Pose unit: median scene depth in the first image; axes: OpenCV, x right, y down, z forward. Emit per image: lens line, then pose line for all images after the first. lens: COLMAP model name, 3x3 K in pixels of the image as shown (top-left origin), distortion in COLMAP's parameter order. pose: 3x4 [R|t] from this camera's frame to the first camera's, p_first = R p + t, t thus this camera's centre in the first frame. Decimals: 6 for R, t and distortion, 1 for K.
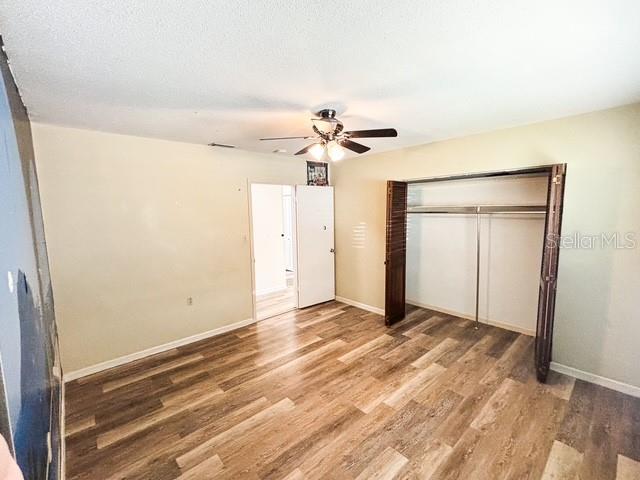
lens RADIAL K [[281.7, 0, 320.0], [0, 281.7, 240.0], [0, 0, 1]] dist [-0.002361, -0.001146]
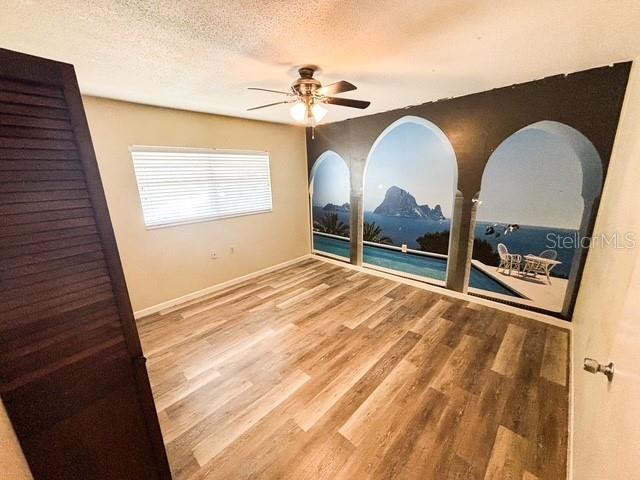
lens RADIAL K [[260.2, 0, 320.0], [0, 260.2, 240.0], [0, 0, 1]] dist [-0.000093, -0.000343]
pose [[-0.995259, 0.067212, -0.070304, 0.074023], [0.038516, 0.936086, 0.349655, -0.196307], [0.089312, 0.345290, -0.934237, 1.830504]]
